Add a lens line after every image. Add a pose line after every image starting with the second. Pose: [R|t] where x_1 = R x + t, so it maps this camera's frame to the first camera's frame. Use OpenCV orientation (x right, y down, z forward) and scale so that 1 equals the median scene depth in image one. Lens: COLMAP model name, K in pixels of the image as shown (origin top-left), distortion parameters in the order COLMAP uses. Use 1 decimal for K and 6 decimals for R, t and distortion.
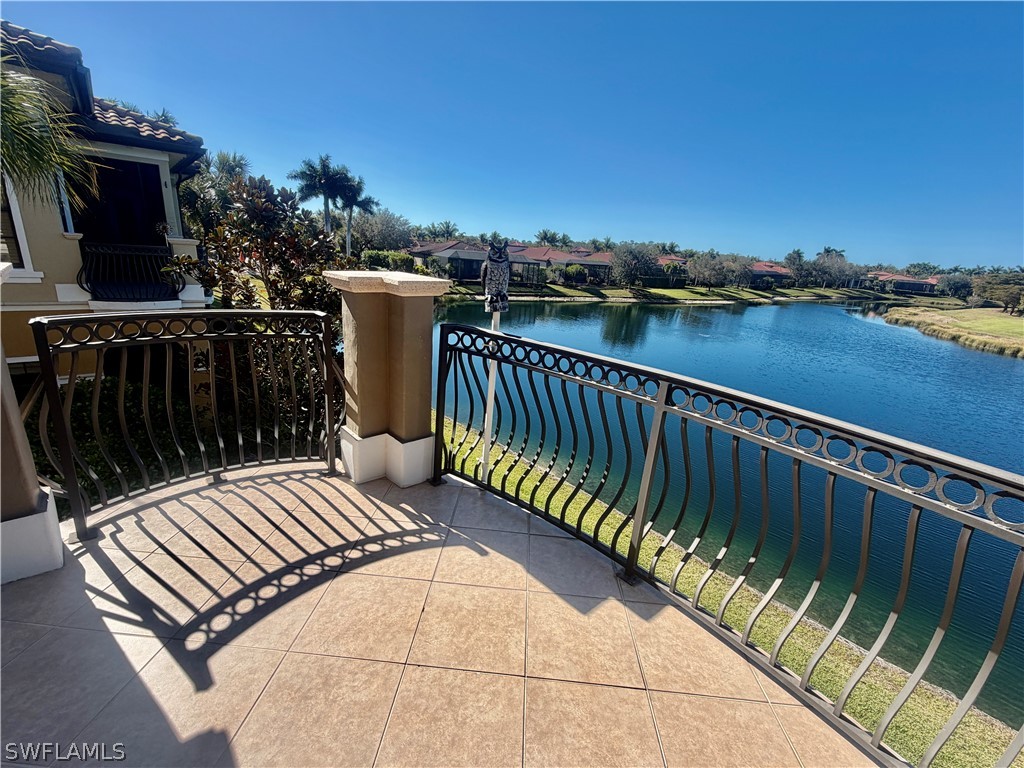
lens RADIAL K [[456.7, 0, 510.7], [0, 456.7, 384.7], [0, 0, 1]] dist [0.003364, -0.001022]
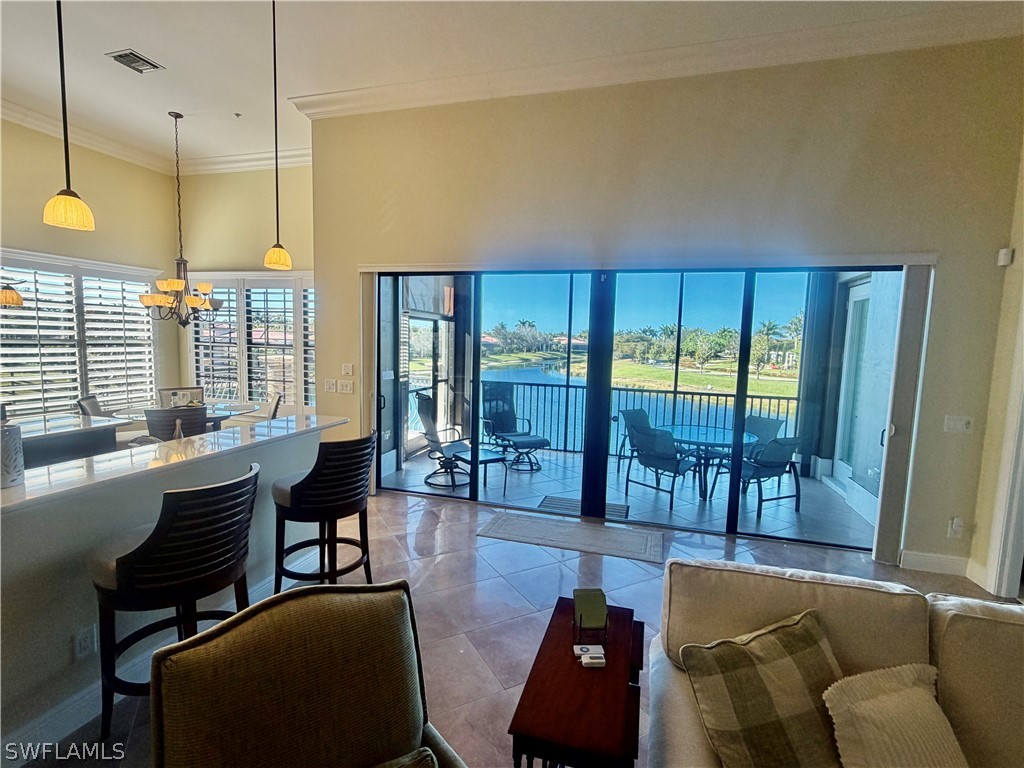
lens RADIAL K [[475.4, 0, 515.5], [0, 475.4, 387.0], [0, 0, 1]] dist [-0.001712, 0.000466]
pose [[0.841813, -0.099788, 0.530465, -0.607158], [0.182690, 0.977435, -0.106048, 0.534873], [-0.507913, 0.186183, 0.841047, -2.256189]]
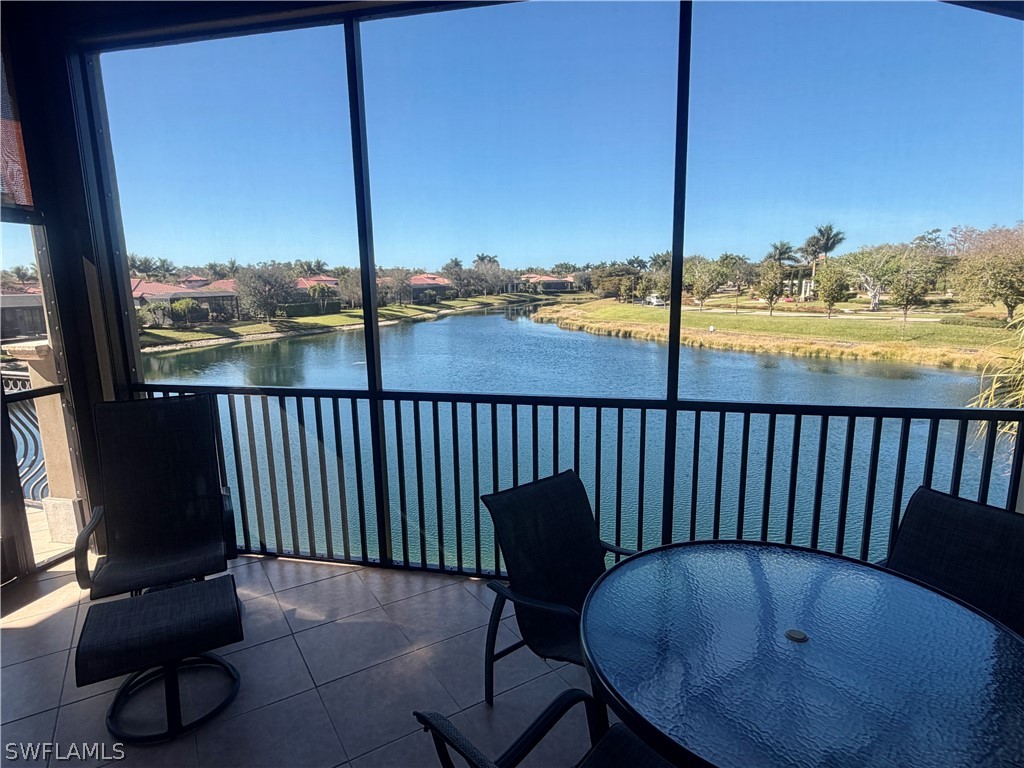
lens RADIAL K [[579.2, 0, 507.9], [0, 579.2, 388.6], [0, 0, 1]] dist [-0.003193, 0.001655]
pose [[0.806786, -0.189866, 0.559506, 0.542233], [0.235699, 0.971774, -0.010103, 0.383128], [-0.541795, 0.140026, 0.828765, -1.337578]]
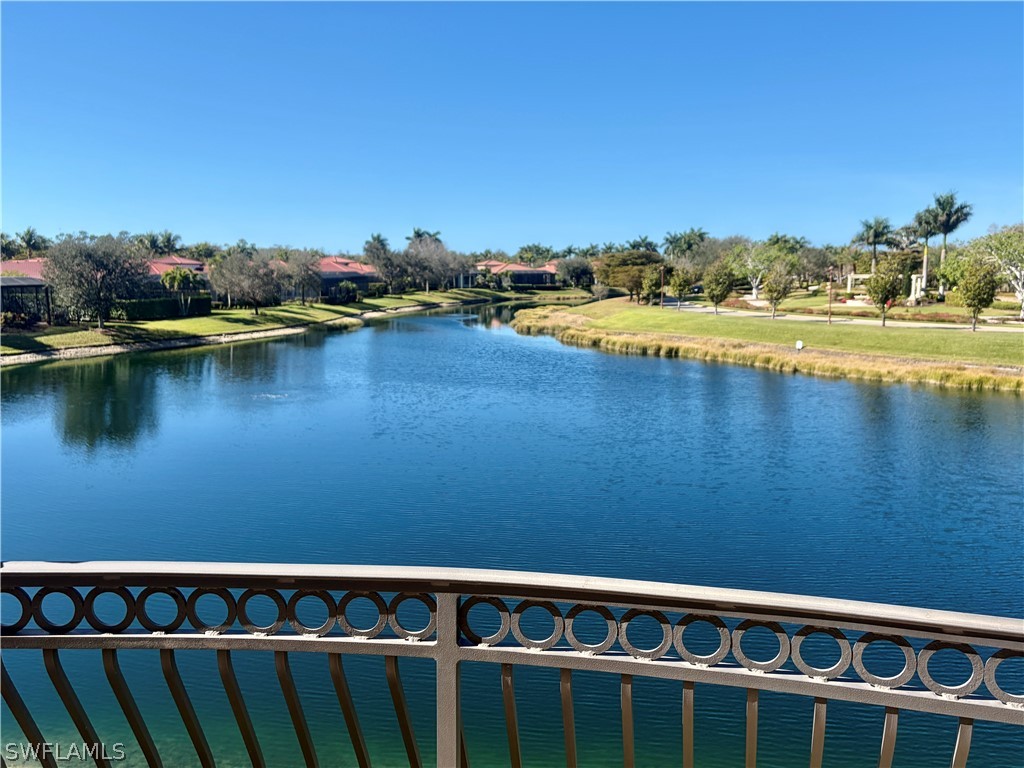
lens RADIAL K [[873.5, 0, 524.0], [0, 873.5, 386.1], [0, 0, 1]] dist [0.058065, -0.073544]
pose [[0.759993, -0.156739, 0.630748, -0.066752], [0.235420, 0.970969, -0.042377, -0.096759], [-0.605795, 0.180697, 0.774830, 0.185297]]
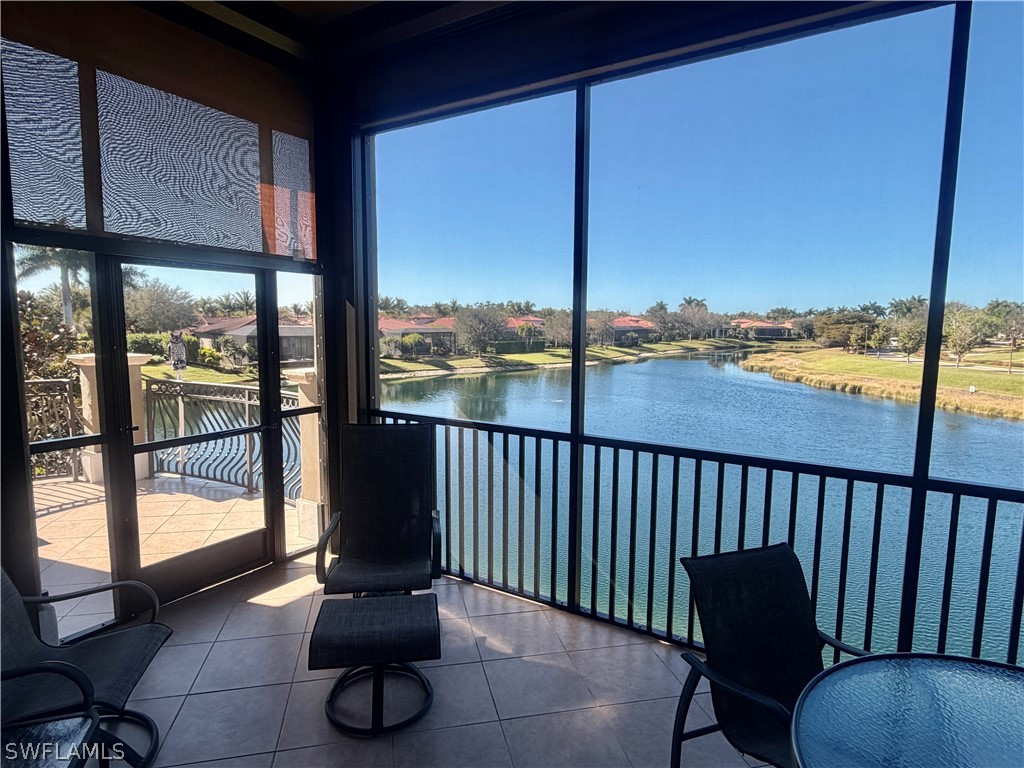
lens RADIAL K [[579.2, 0, 507.1], [0, 579.2, 388.8], [0, 0, 1]] dist [-0.003193, 0.001655]
pose [[0.958704, -0.092795, 0.268842, 0.530513], [0.134753, 0.980644, -0.142051, 0.370398], [-0.250457, 0.172412, 0.952652, -1.337502]]
